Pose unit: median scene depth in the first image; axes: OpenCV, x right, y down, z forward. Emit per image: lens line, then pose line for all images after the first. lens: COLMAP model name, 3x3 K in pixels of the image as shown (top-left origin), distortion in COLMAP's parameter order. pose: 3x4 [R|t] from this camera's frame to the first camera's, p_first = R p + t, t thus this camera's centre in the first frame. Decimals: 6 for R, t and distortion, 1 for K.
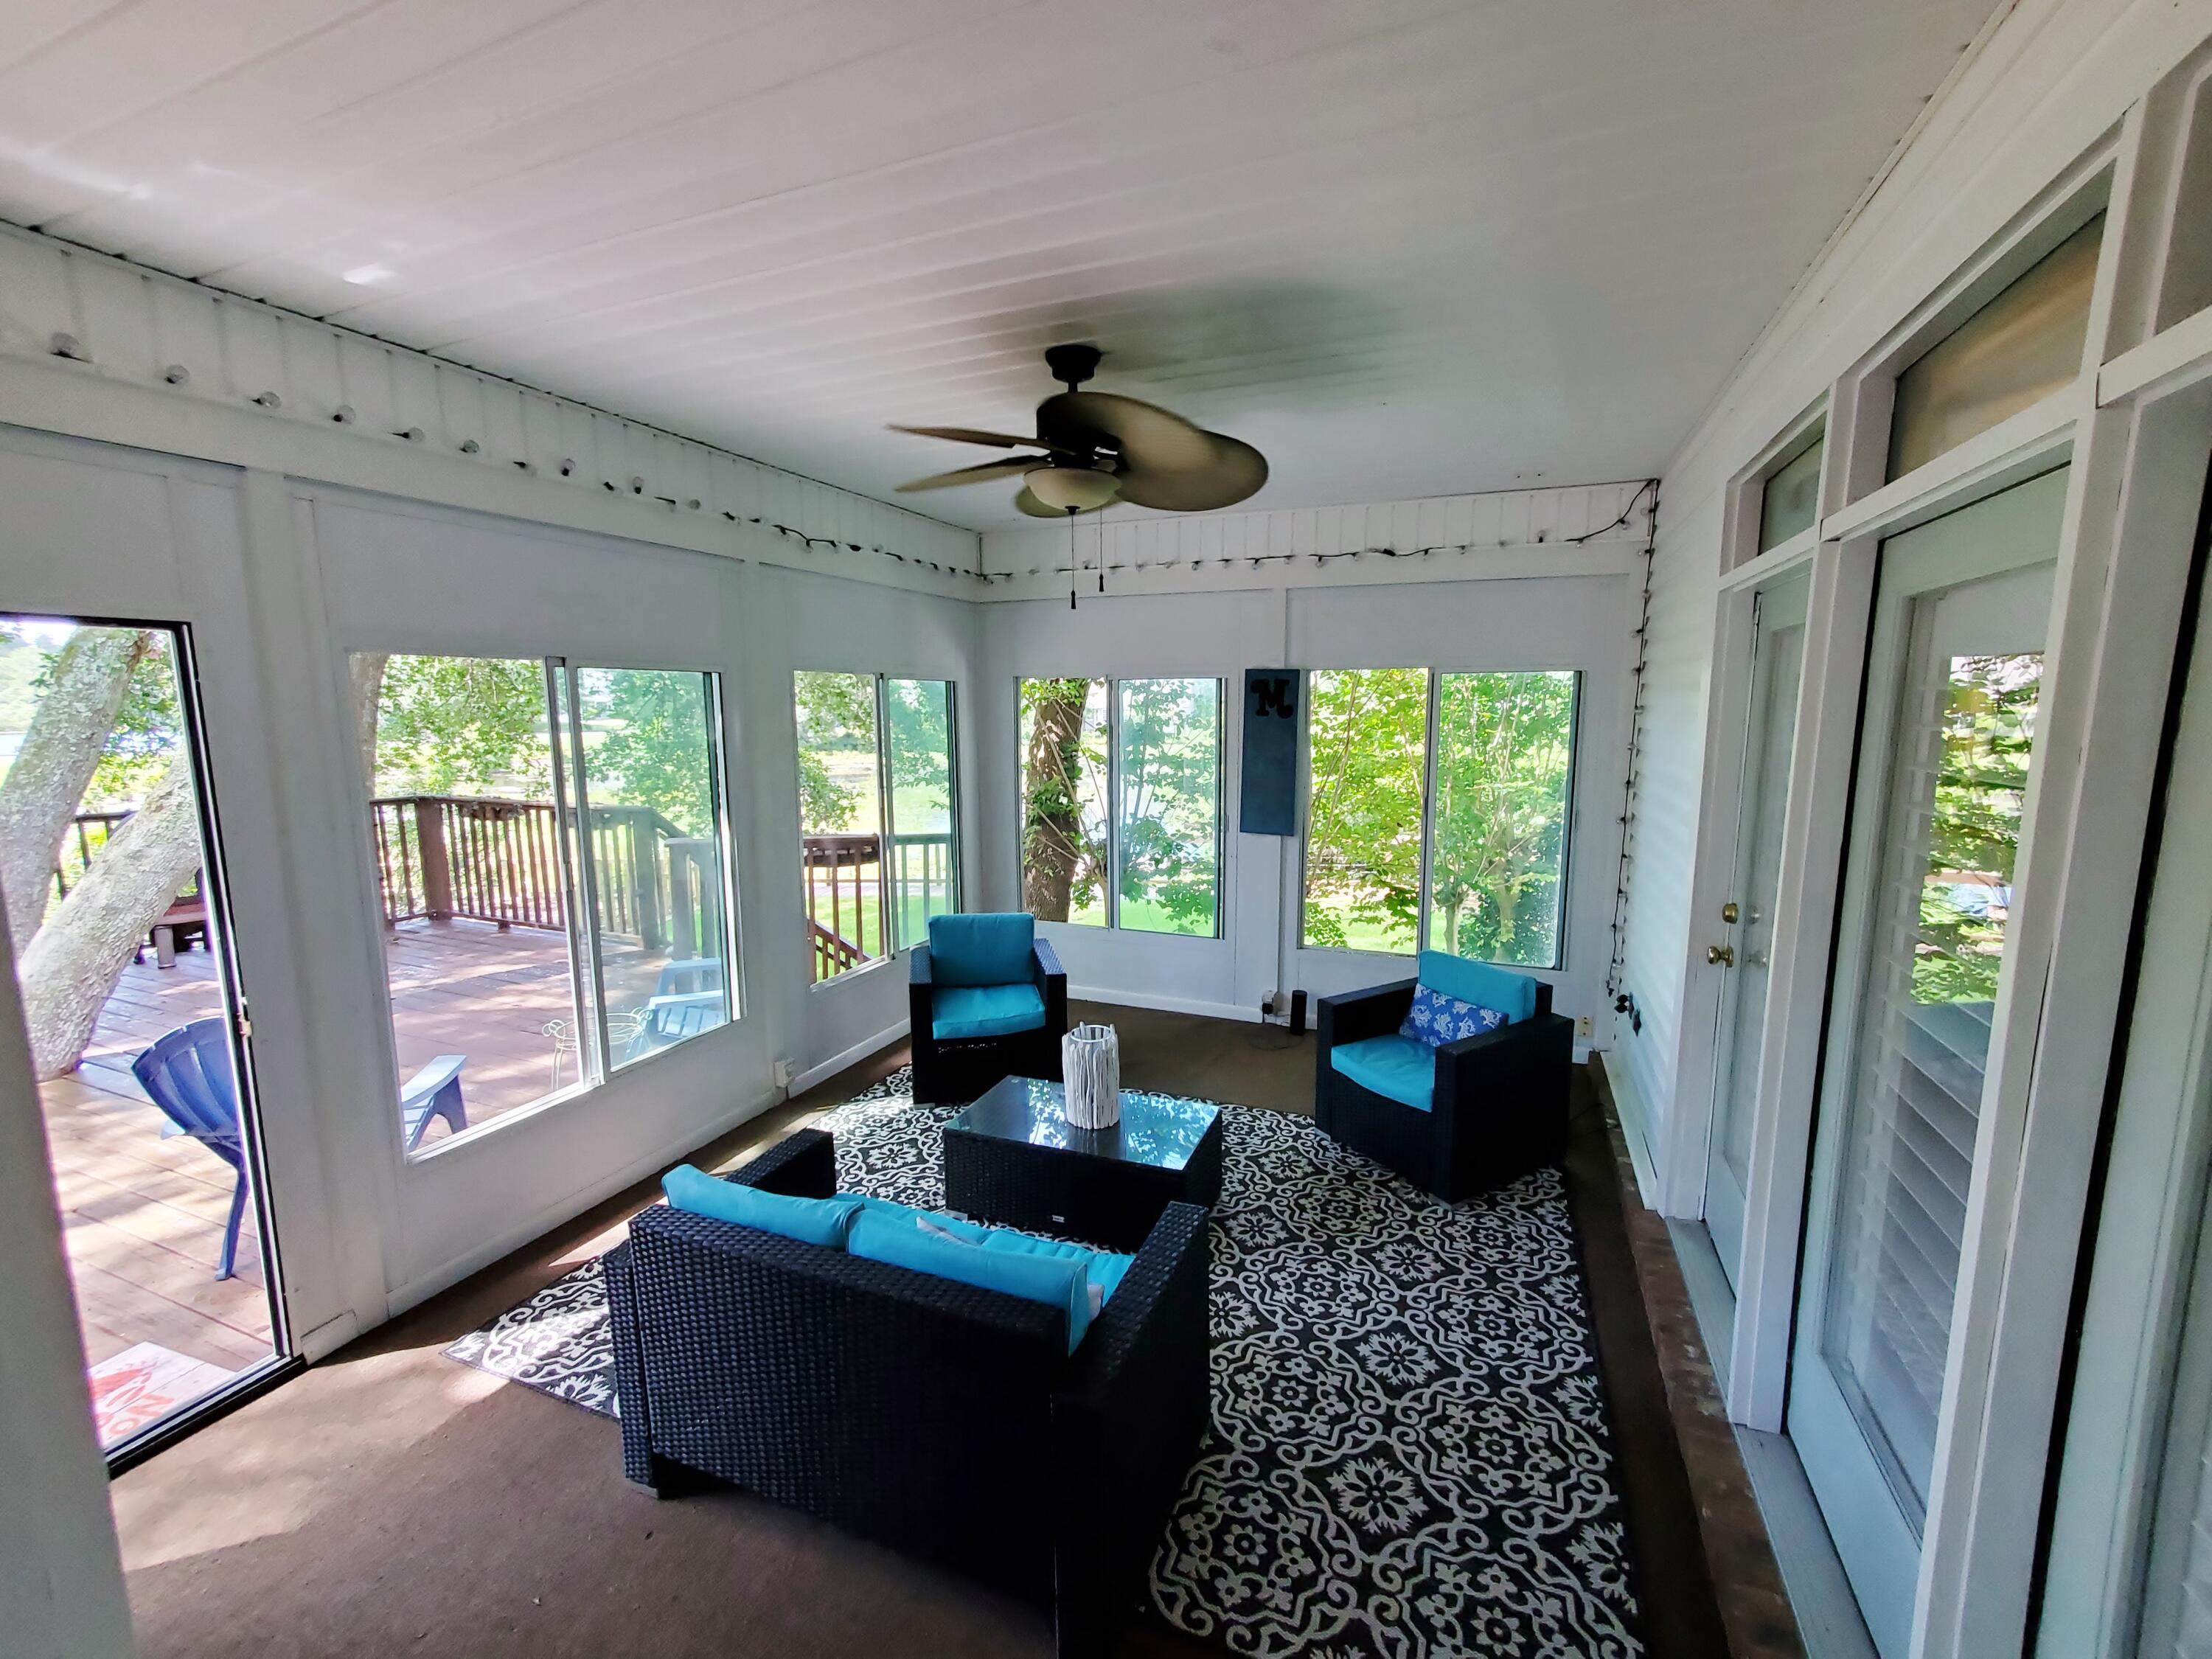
lens RADIAL K [[874.8, 0, 1106.0], [0, 874.8, 829.5], [0, 0, 1]] dist [0.000391, 0.000166]
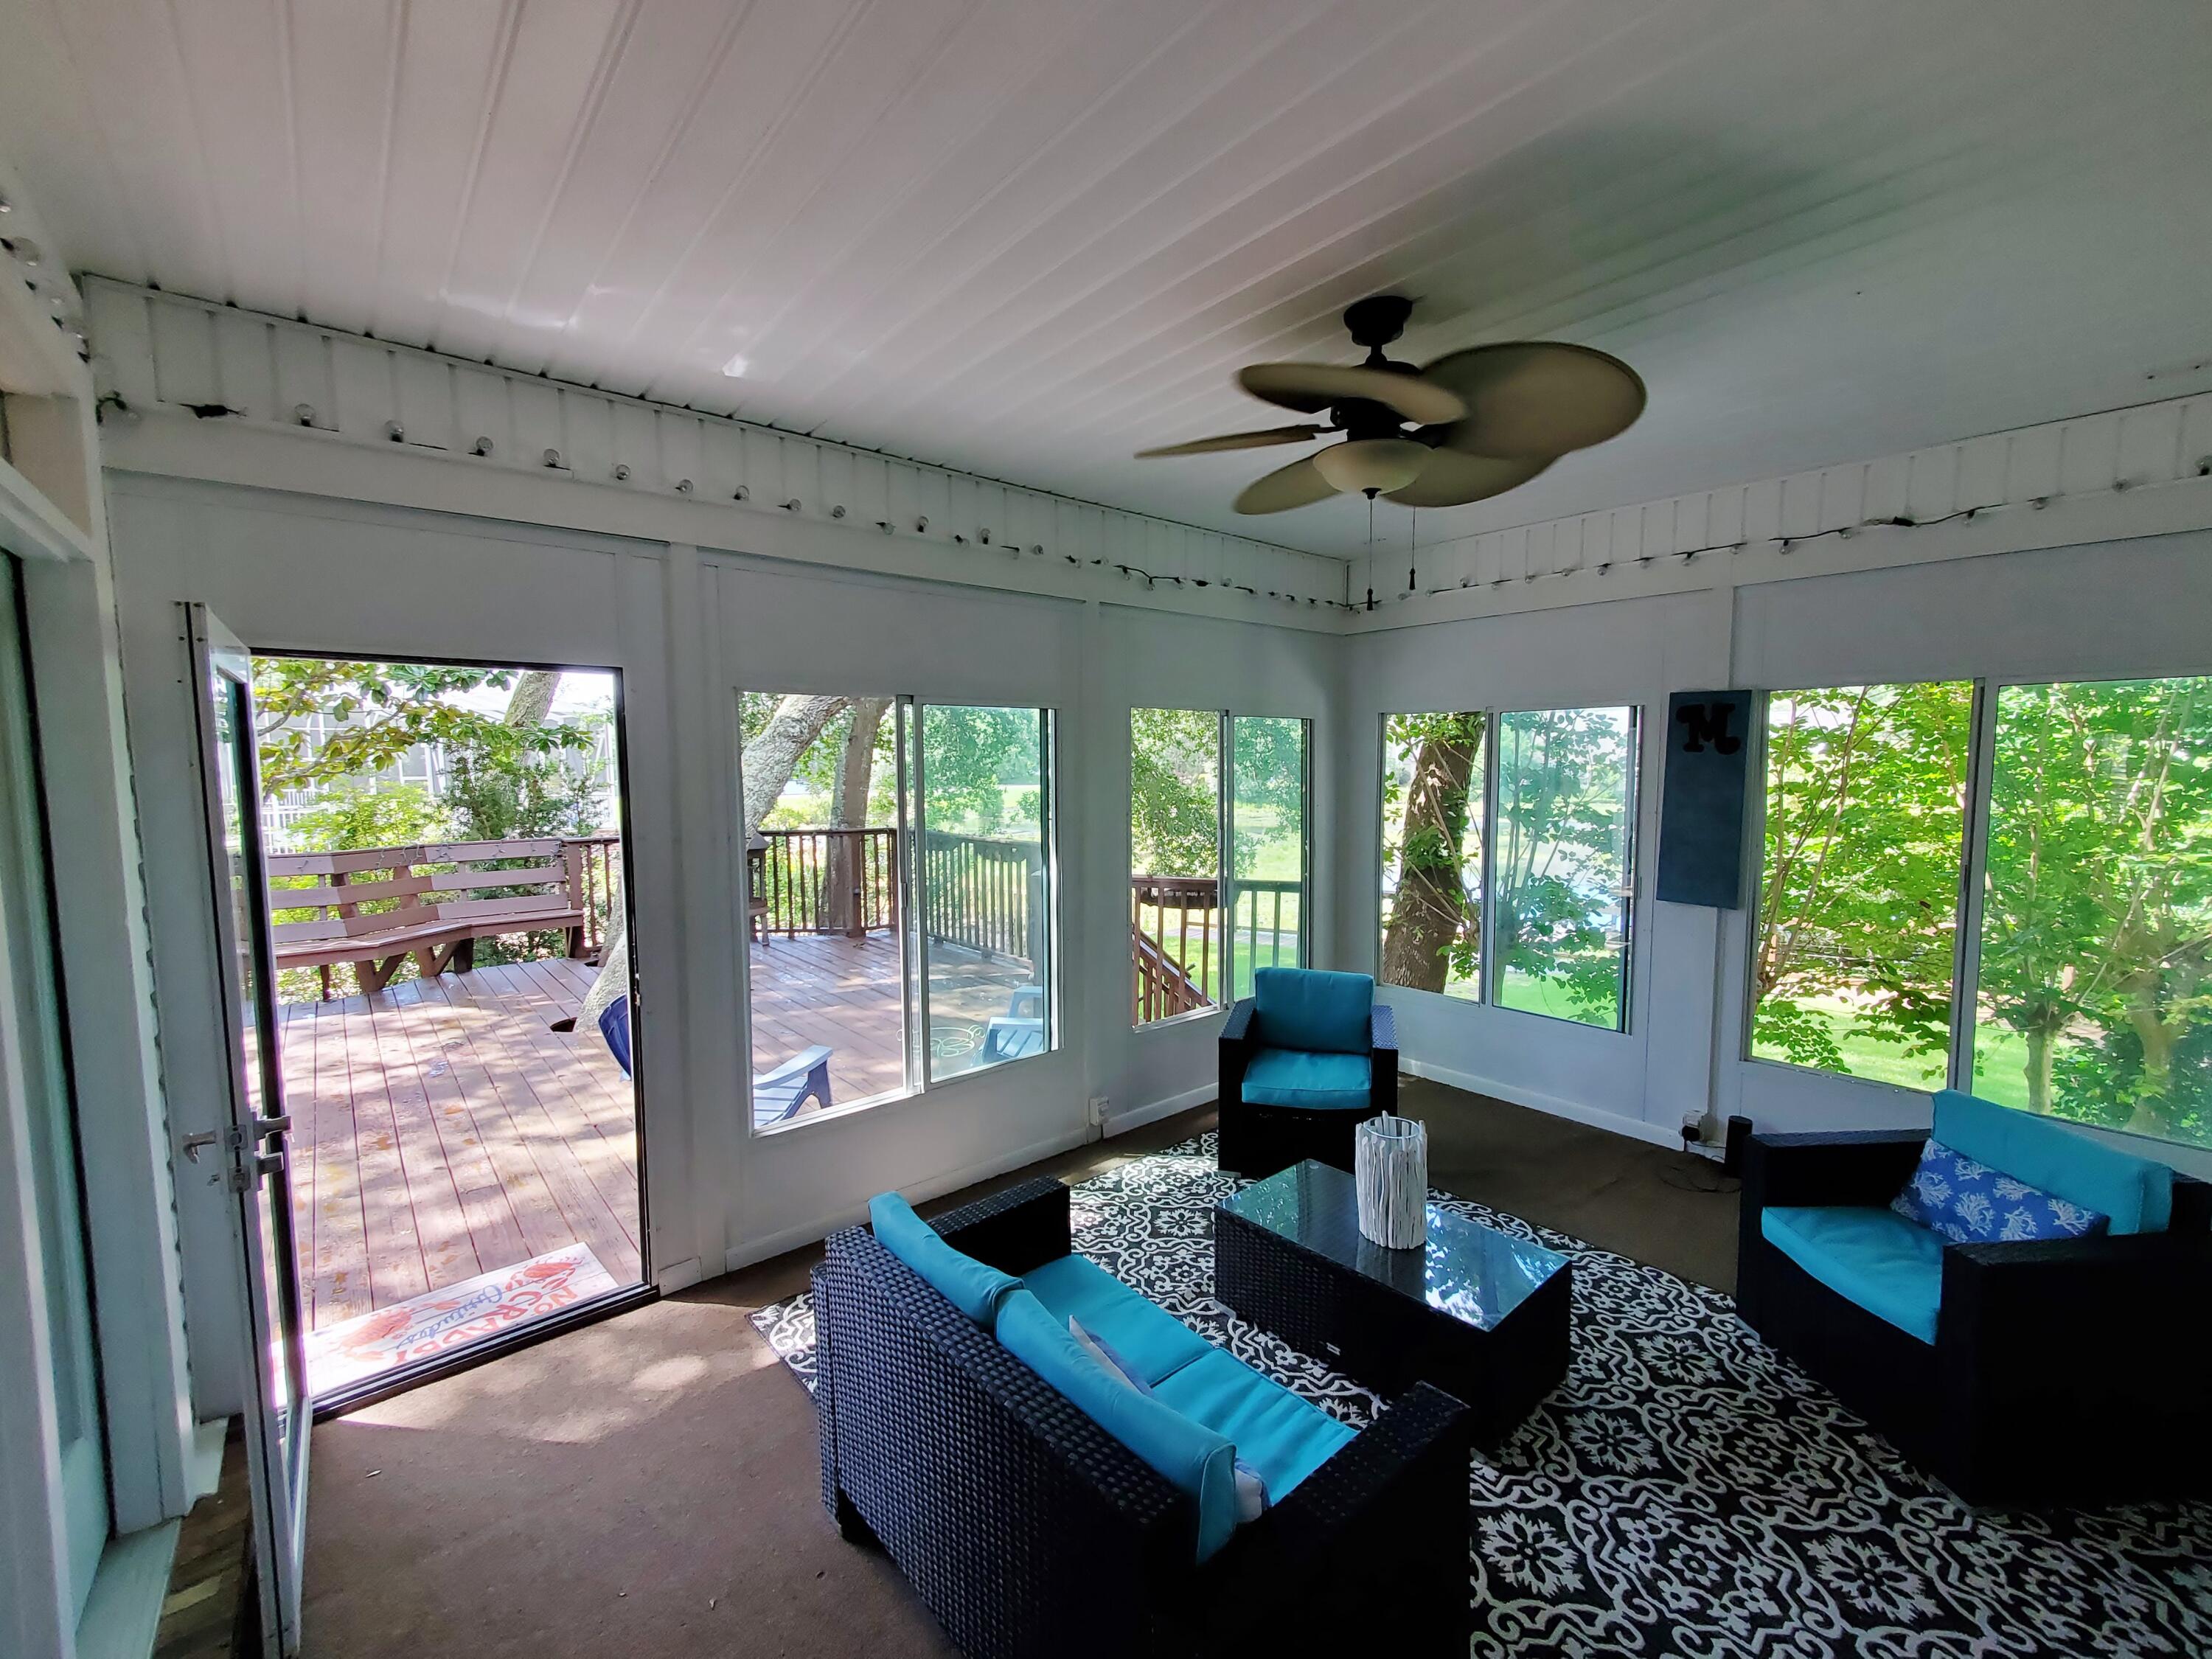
lens RADIAL K [[889.2, 0, 1103.3], [0, 889.2, 834.2], [0, 0, 1]] dist [0.007365, 0.000349]
pose [[0.900955, 0.034620, -0.432528, 0.076200], [-0.057016, 0.997615, -0.038913, 0.005698], [0.430149, 0.059720, 0.900780, 0.095605]]
